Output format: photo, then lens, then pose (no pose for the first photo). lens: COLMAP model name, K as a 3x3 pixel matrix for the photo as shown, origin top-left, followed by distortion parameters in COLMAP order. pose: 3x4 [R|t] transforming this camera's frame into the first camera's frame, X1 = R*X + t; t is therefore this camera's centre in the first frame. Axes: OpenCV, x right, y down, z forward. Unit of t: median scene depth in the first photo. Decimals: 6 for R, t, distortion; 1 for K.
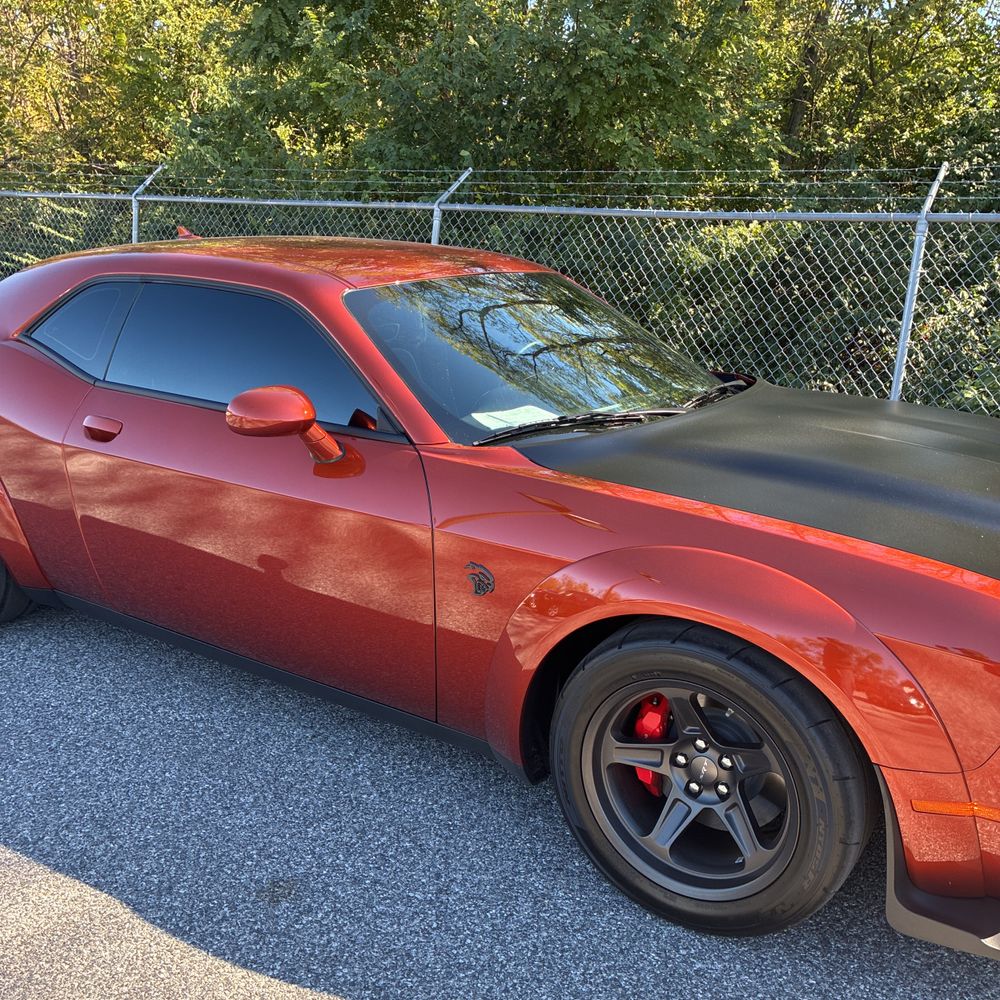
lens RADIAL K [[996.1, 0, 494.4], [0, 996.1, 499.5], [0, 0, 1]] dist [0.015440, 0.000000]
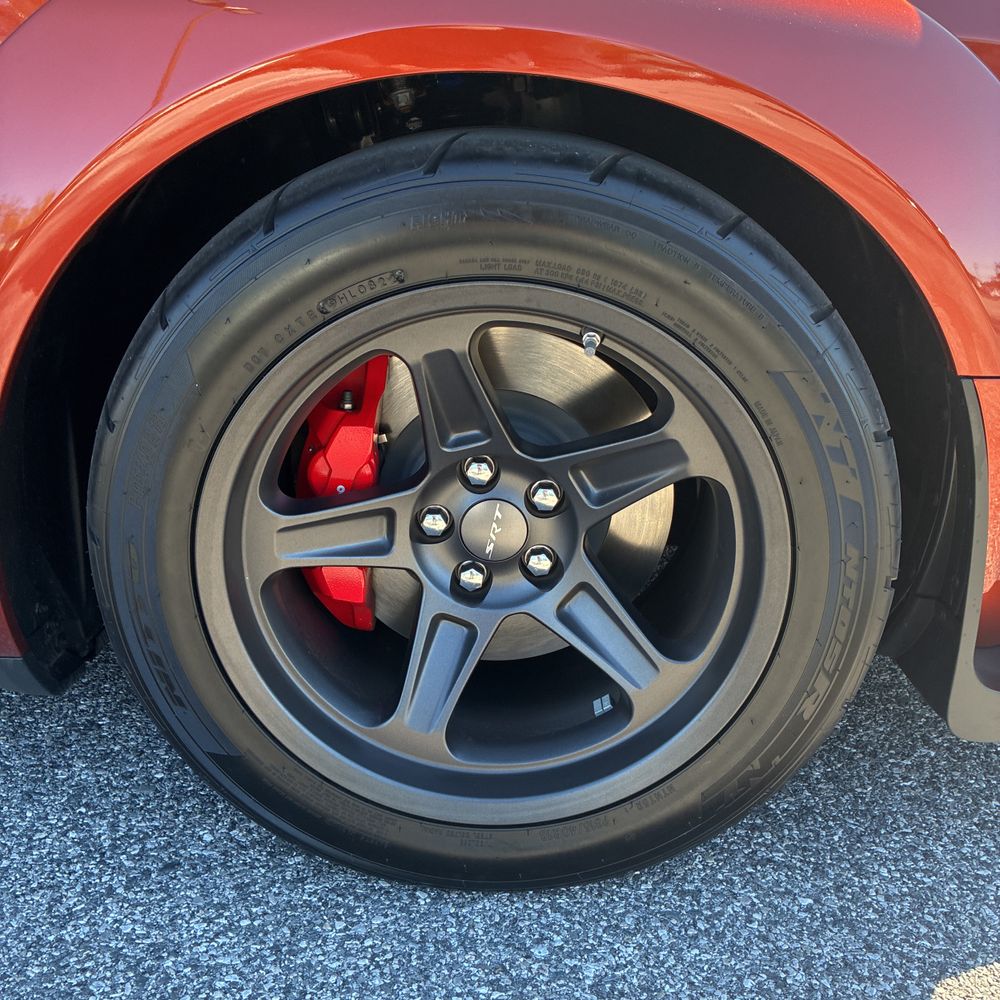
lens RADIAL K [[996.1, 0, 478.4], [0, 996.1, 510.4], [0, 0, 1]] dist [0.015440, 0.000000]
pose [[0.842387, -0.198450, 0.501001, -0.005449], [0.133830, 0.977636, 0.162225, 0.184158], [-0.521990, -0.069608, 0.850107, 0.615947]]
